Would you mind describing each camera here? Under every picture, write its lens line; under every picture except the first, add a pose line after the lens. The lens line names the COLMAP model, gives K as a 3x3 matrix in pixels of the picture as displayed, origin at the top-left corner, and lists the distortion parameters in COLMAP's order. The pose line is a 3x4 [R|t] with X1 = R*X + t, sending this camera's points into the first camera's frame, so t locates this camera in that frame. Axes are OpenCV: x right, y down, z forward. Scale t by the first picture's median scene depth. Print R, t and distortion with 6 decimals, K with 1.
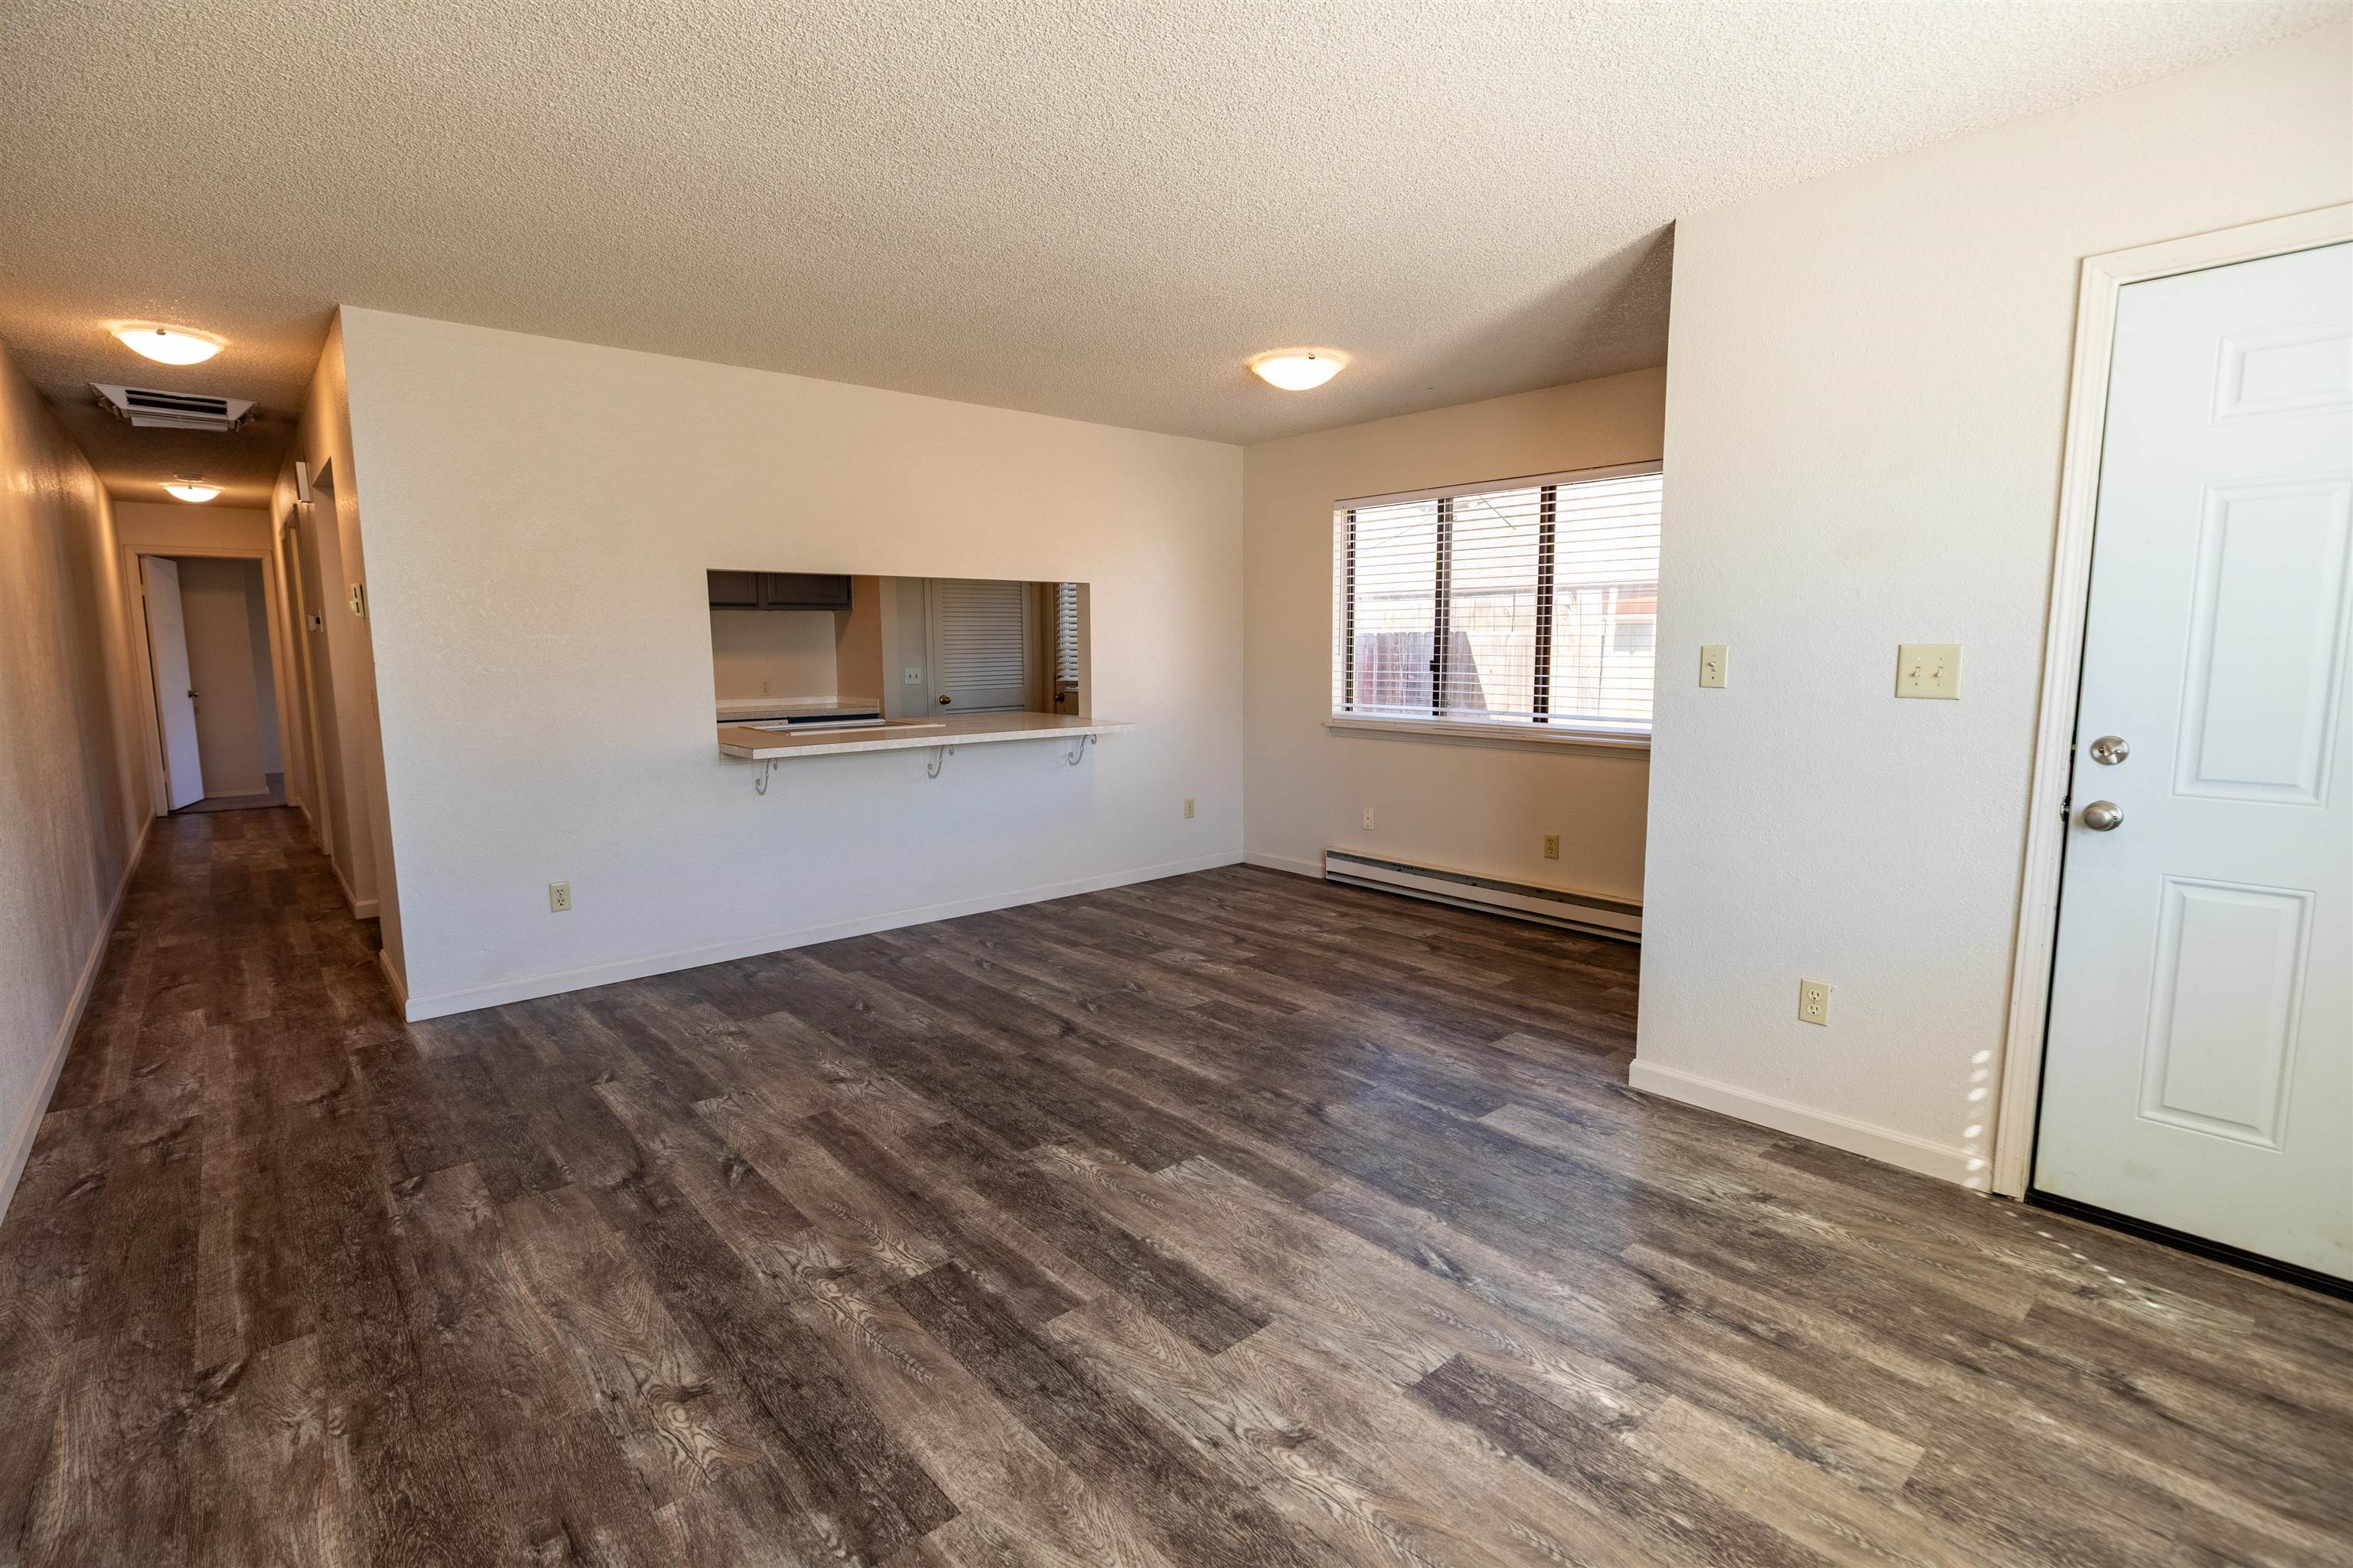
lens RADIAL K [[1088.9, 0, 1166.4], [0, 1088.9, 785.1], [0, 0, 1]] dist [-0.012693, 0.008817]
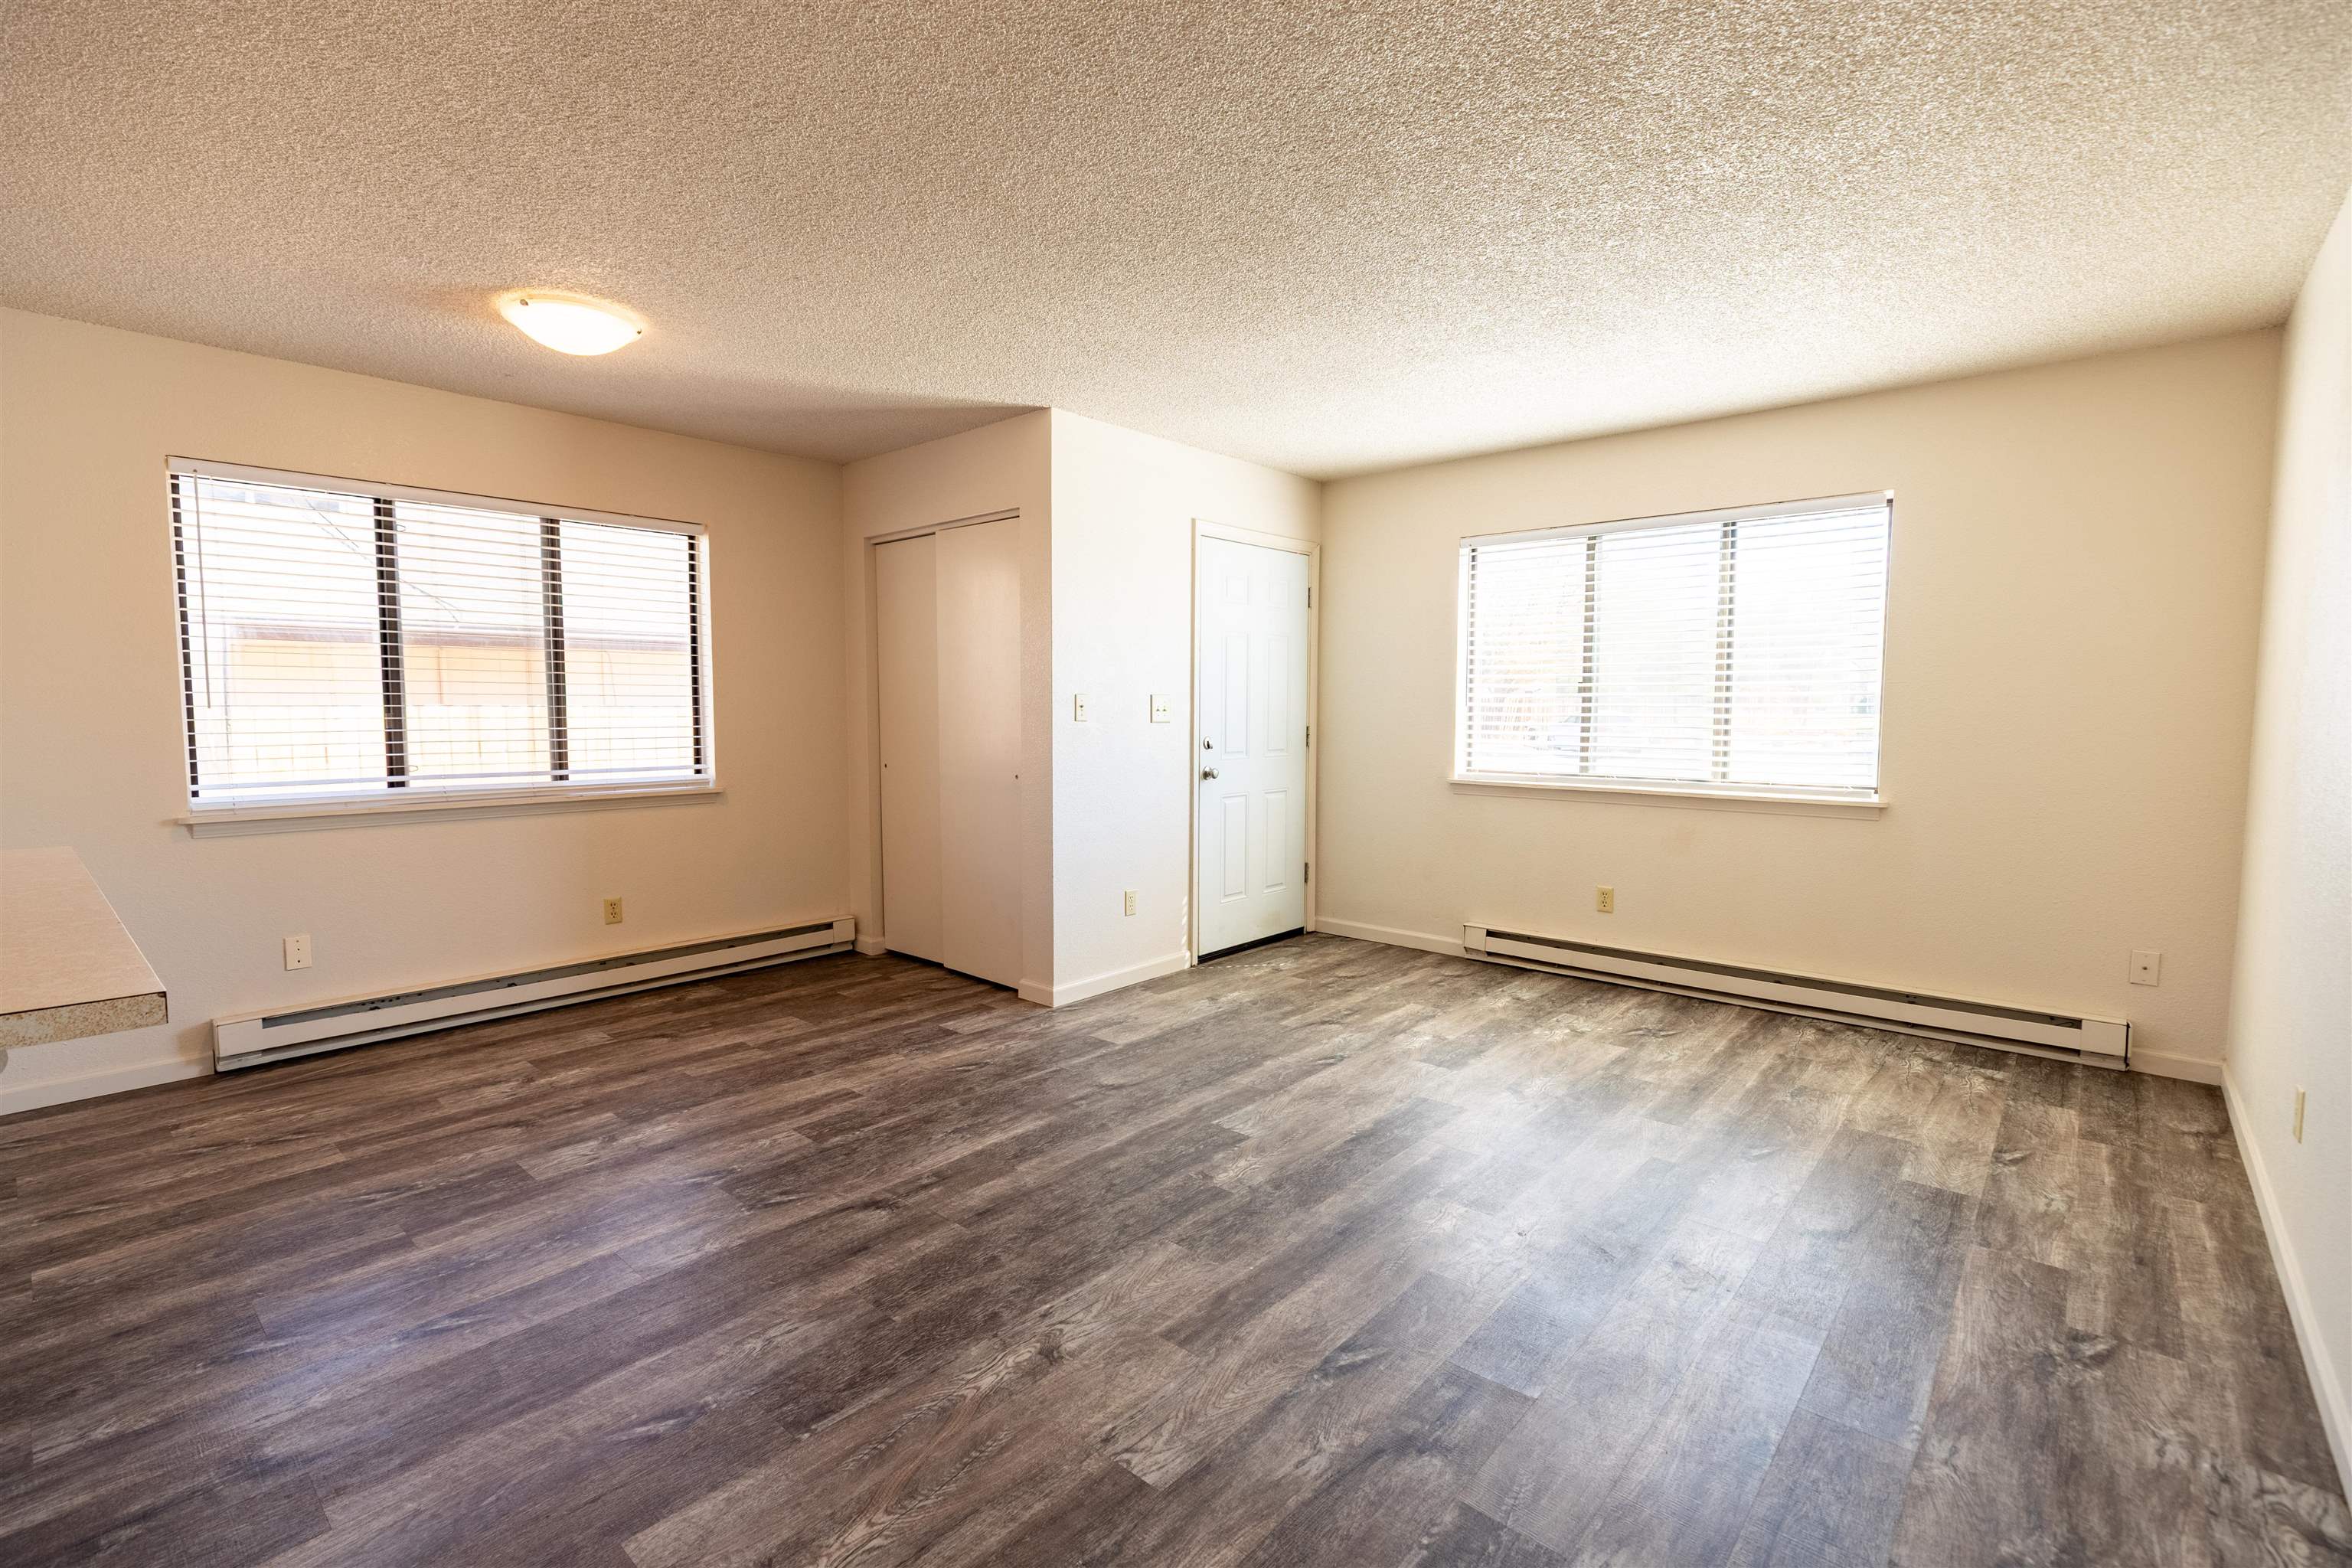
lens RADIAL K [[1055.2, 0, 1164.1], [0, 1055.2, 780.3], [0, 0, 1]] dist [-0.003976, 0.000881]
pose [[-0.121500, -0.065866, 0.990404, -0.624980], [0.127524, 0.988491, 0.081383, -0.070929], [-0.984365, 0.136189, -0.111702, 0.665157]]
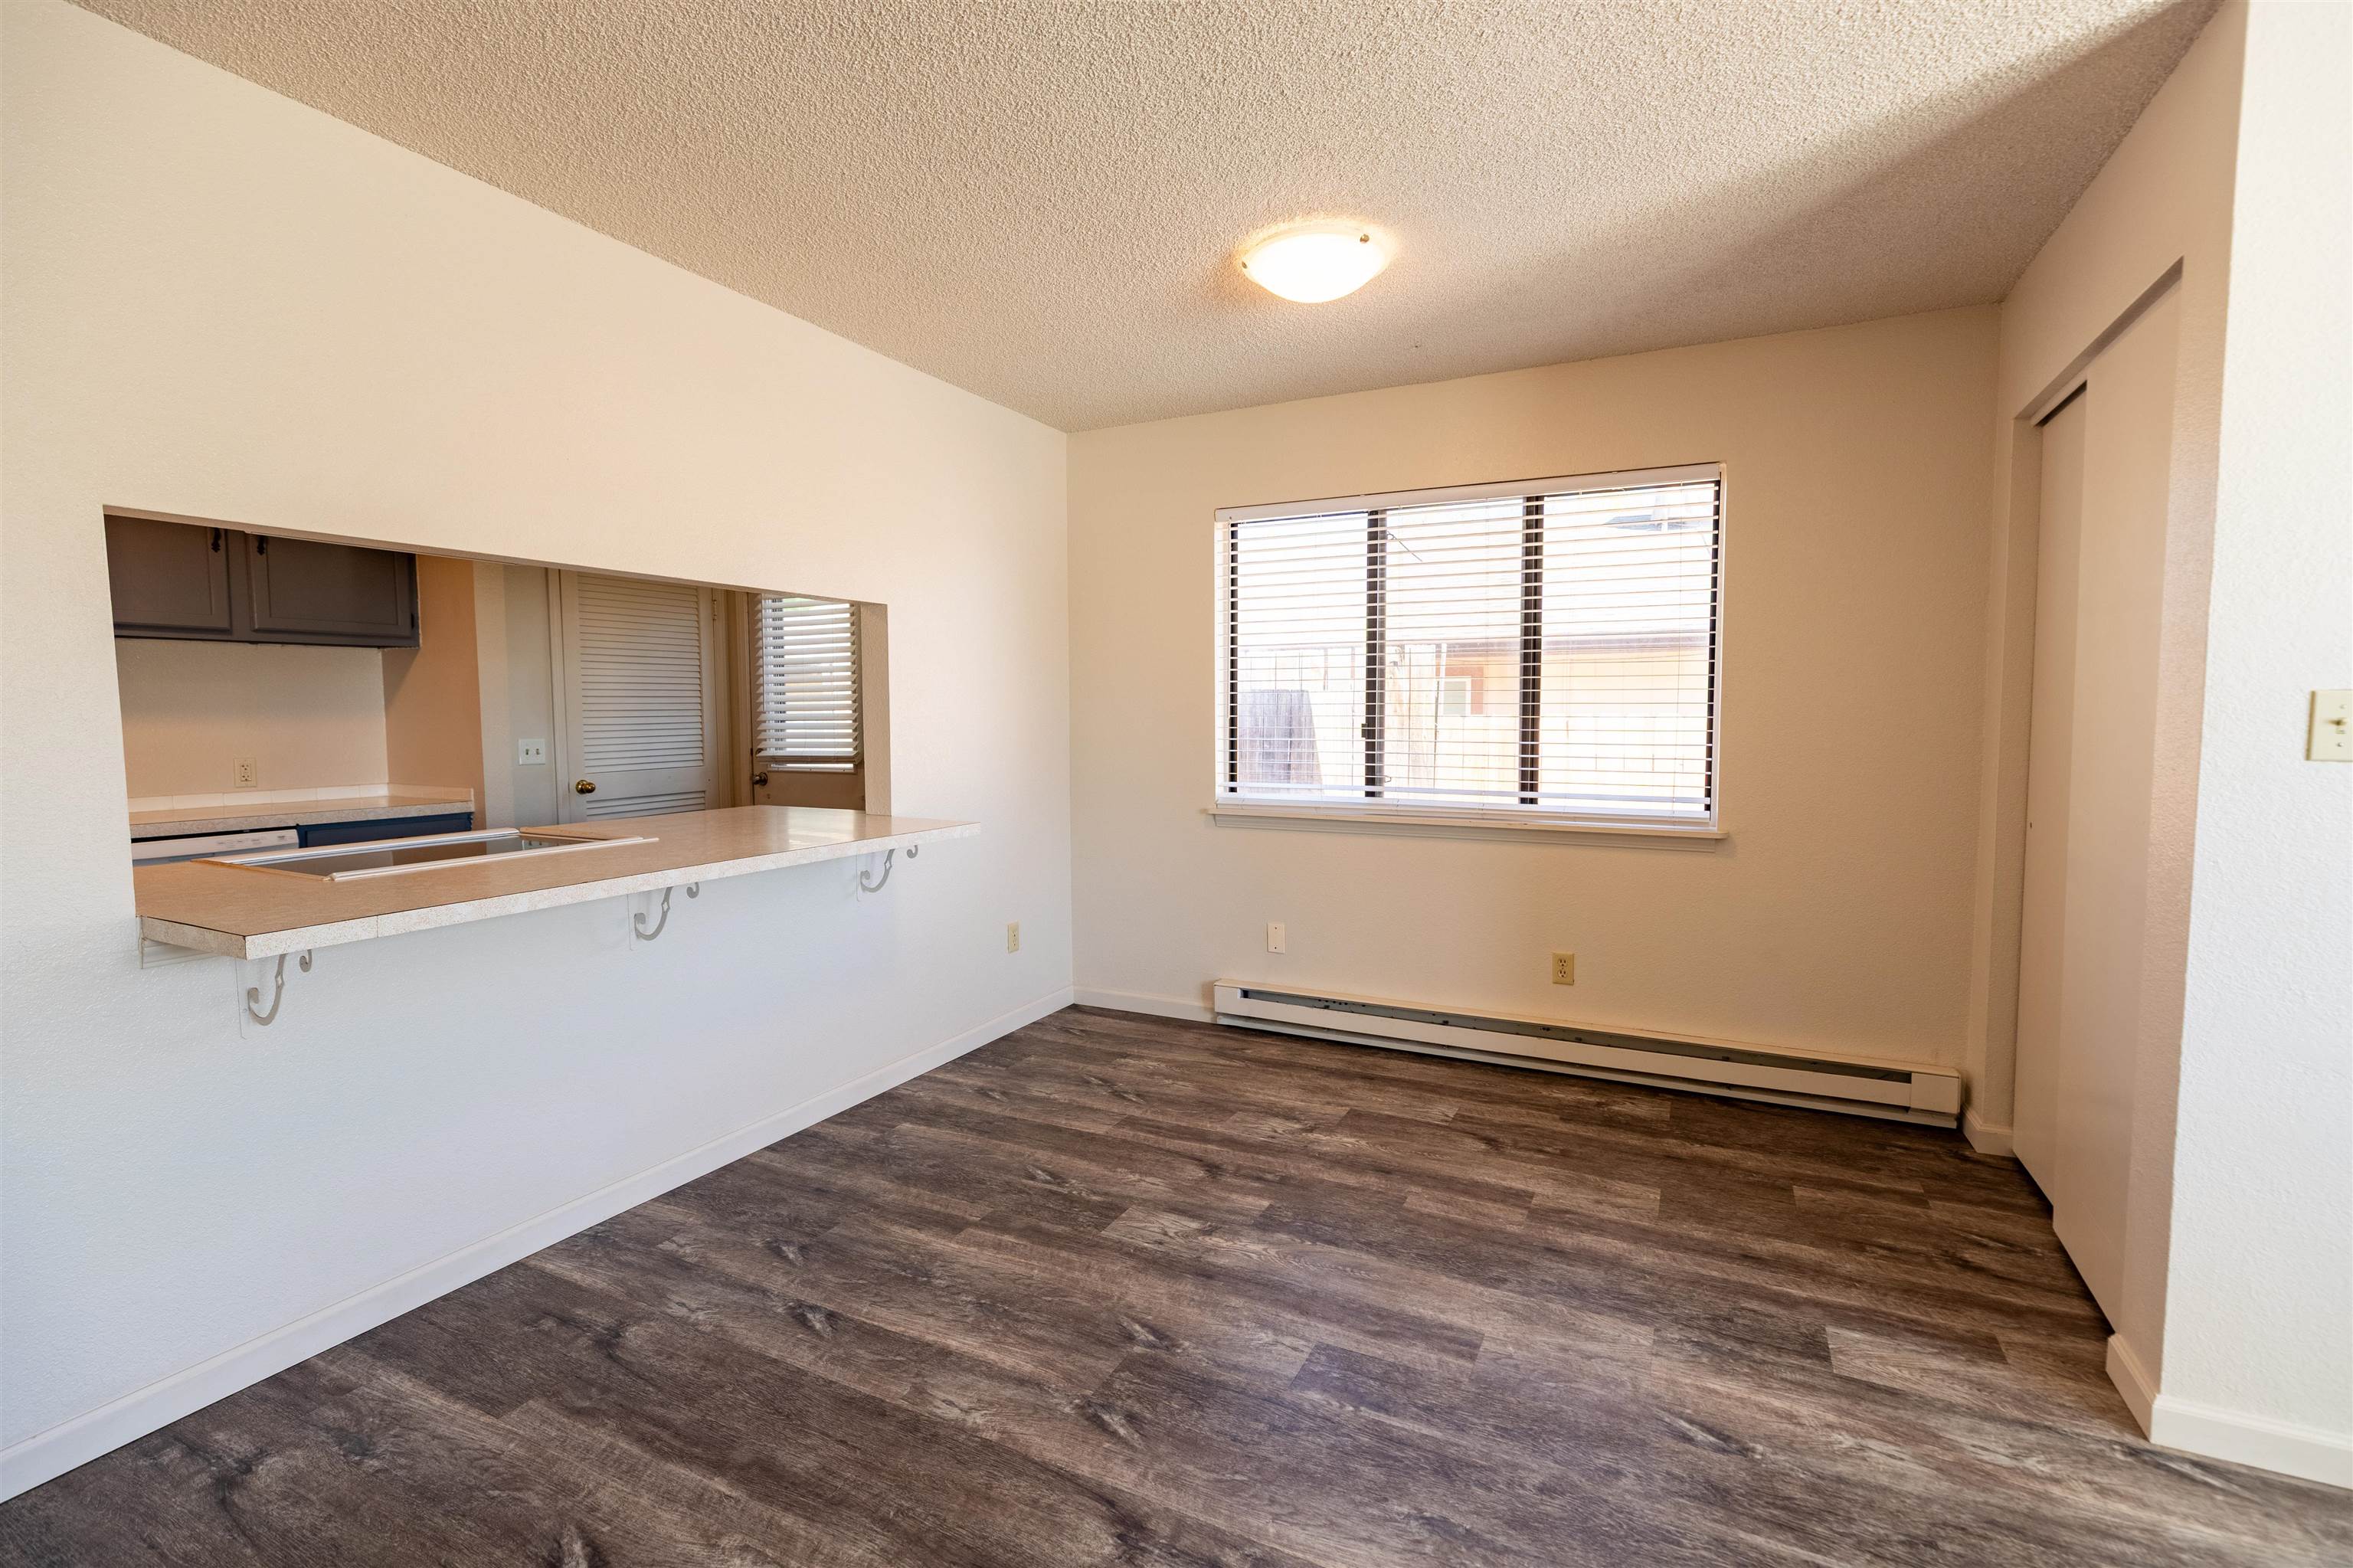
lens RADIAL K [[1056.7, 0, 1163.4], [0, 1056.7, 787.4], [0, 0, 1]] dist [-0.005076, 0.000411]
pose [[0.928539, -0.023338, 0.370501, -0.181631], [0.045421, 0.997666, -0.050988, -0.046812], [-0.368446, 0.064173, 0.927432, 0.444909]]
